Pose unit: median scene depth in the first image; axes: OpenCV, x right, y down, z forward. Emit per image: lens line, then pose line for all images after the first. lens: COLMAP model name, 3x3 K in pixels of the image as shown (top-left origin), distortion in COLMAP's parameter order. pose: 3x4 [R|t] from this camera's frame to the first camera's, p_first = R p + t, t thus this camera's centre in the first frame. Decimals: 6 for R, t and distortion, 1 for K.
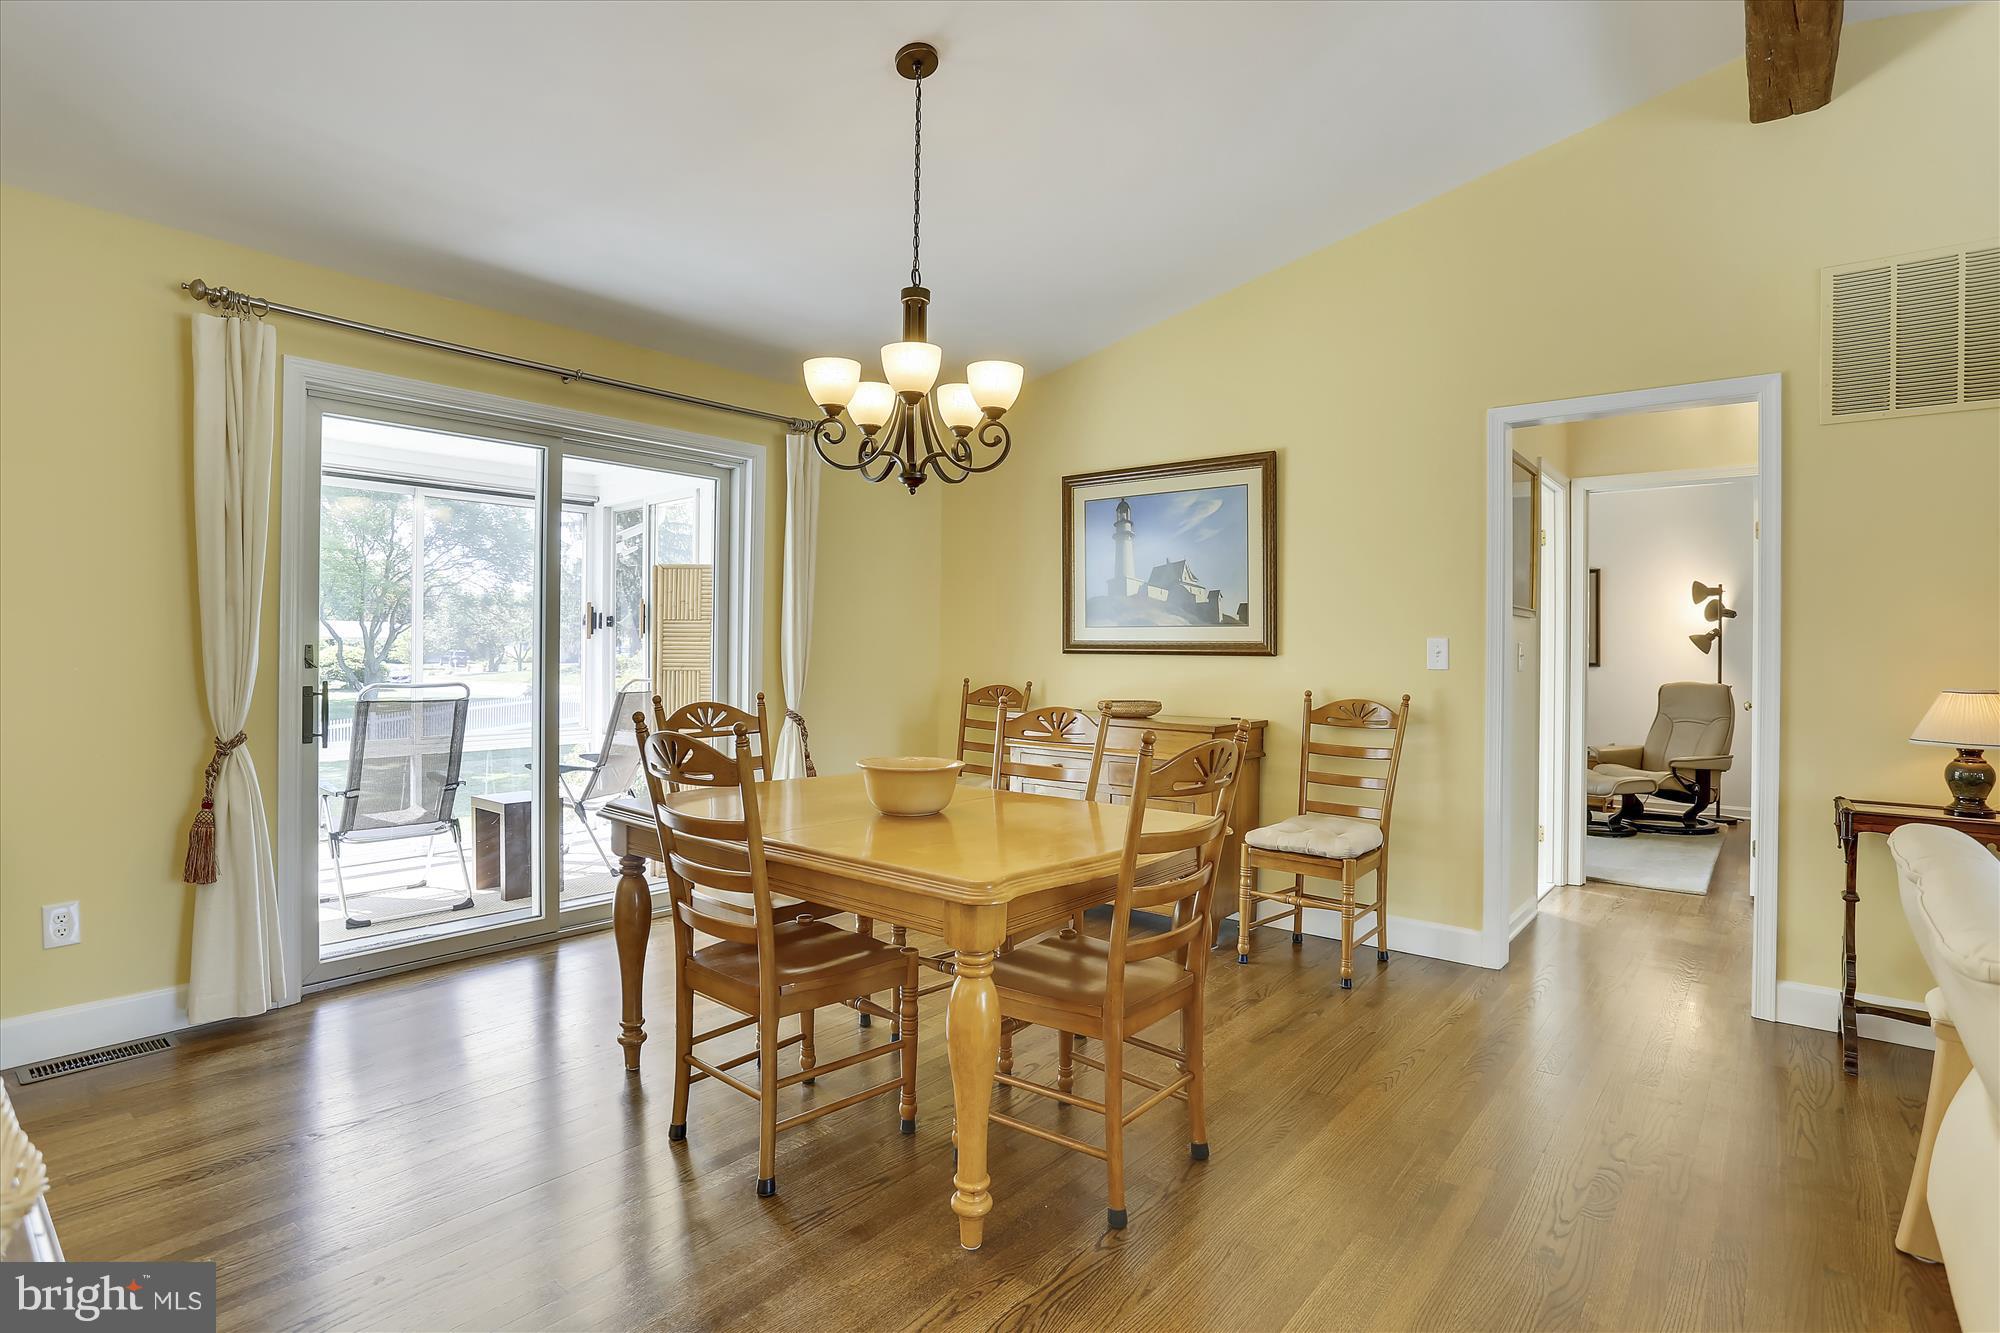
lens RADIAL K [[978.1, 0, 982.6], [0, 978.1, 654.4], [0, 0, 1]] dist [-0.044886, 0.000428]
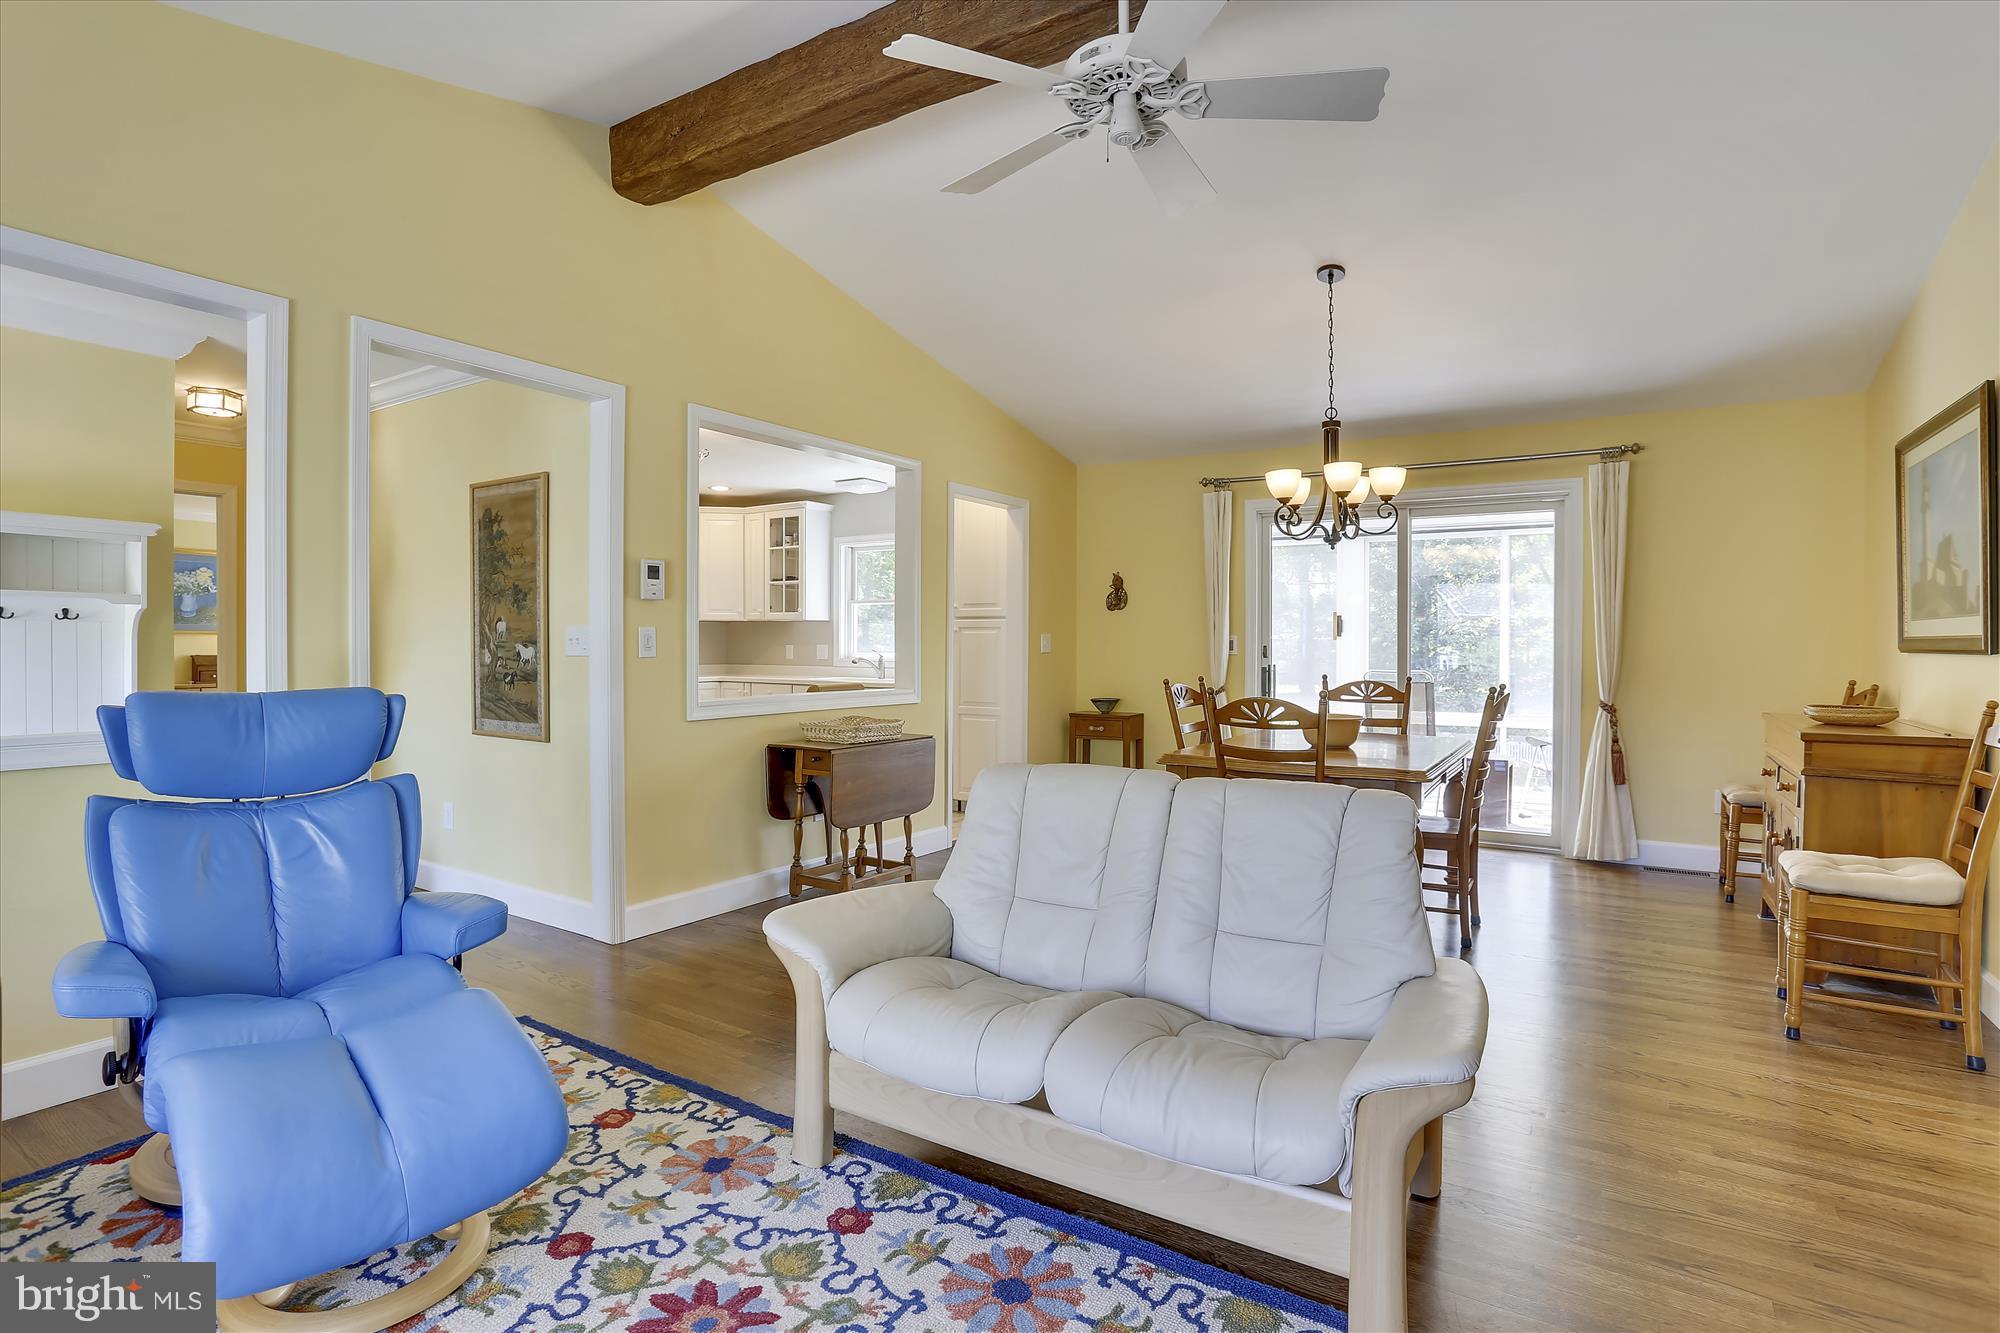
lens RADIAL K [[978.1, 0, 996.0], [0, 978.1, 662.3], [0, 0, 1]] dist [-0.044886, 0.000428]
pose [[0.153249, 0.007574, -0.988159, 0.887260], [-0.006963, 0.999954, 0.006585, 0.010129], [0.988163, 0.005871, 0.153295, 0.118607]]
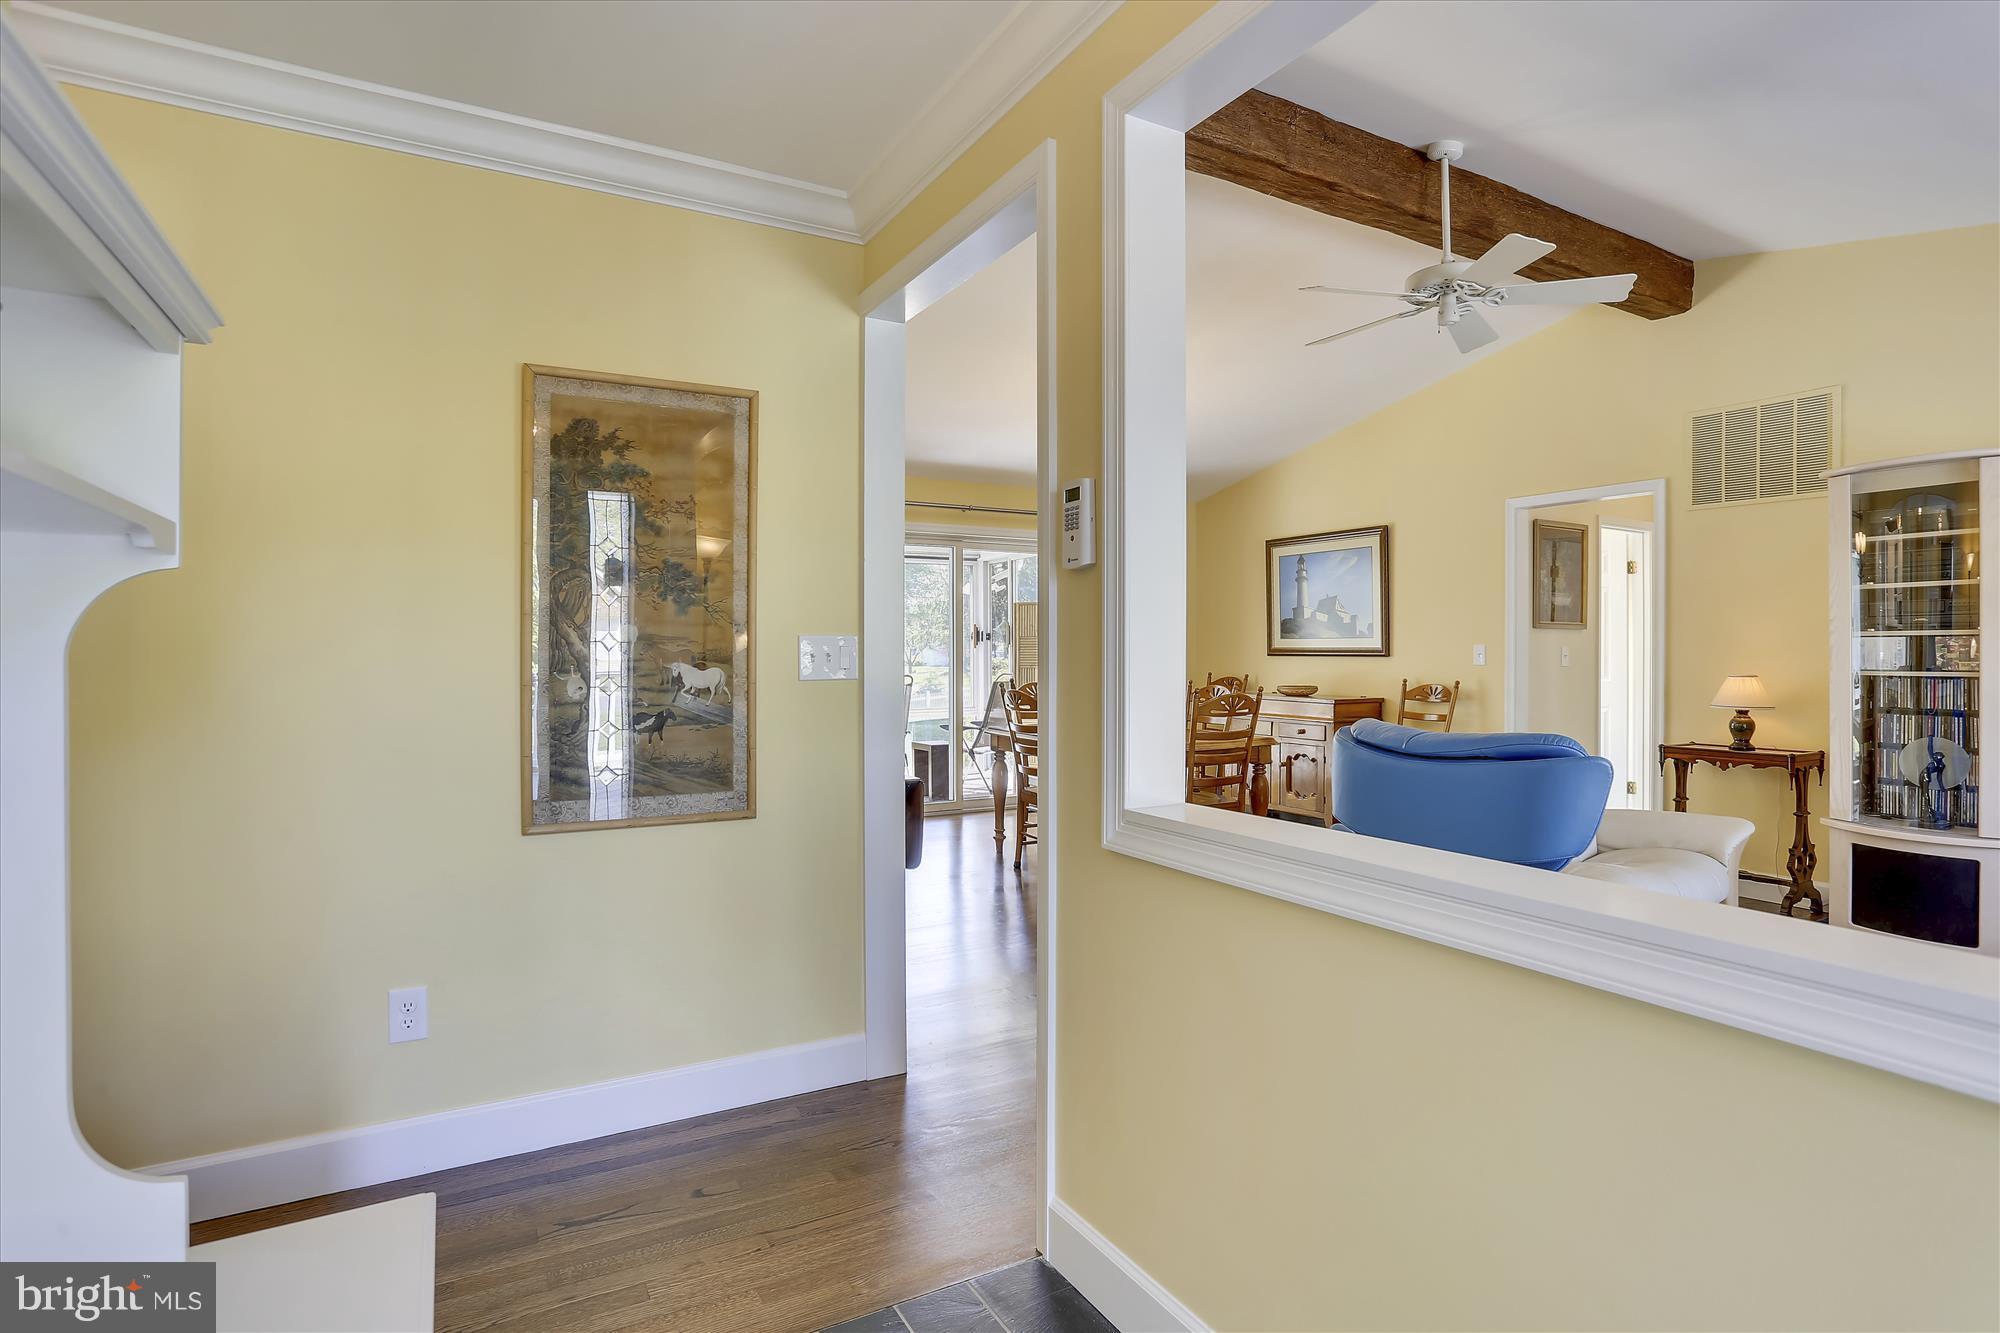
lens RADIAL K [[978.1, 0, 1001.6], [0, 978.1, 657.7], [0, 0, 1]] dist [-0.044886, 0.000428]
pose [[0.939093, -0.006254, -0.343607, 0.251120], [0.006451, 0.999979, -0.000570, 0.000088], [0.343604, -0.001681, 0.939113, -0.667073]]
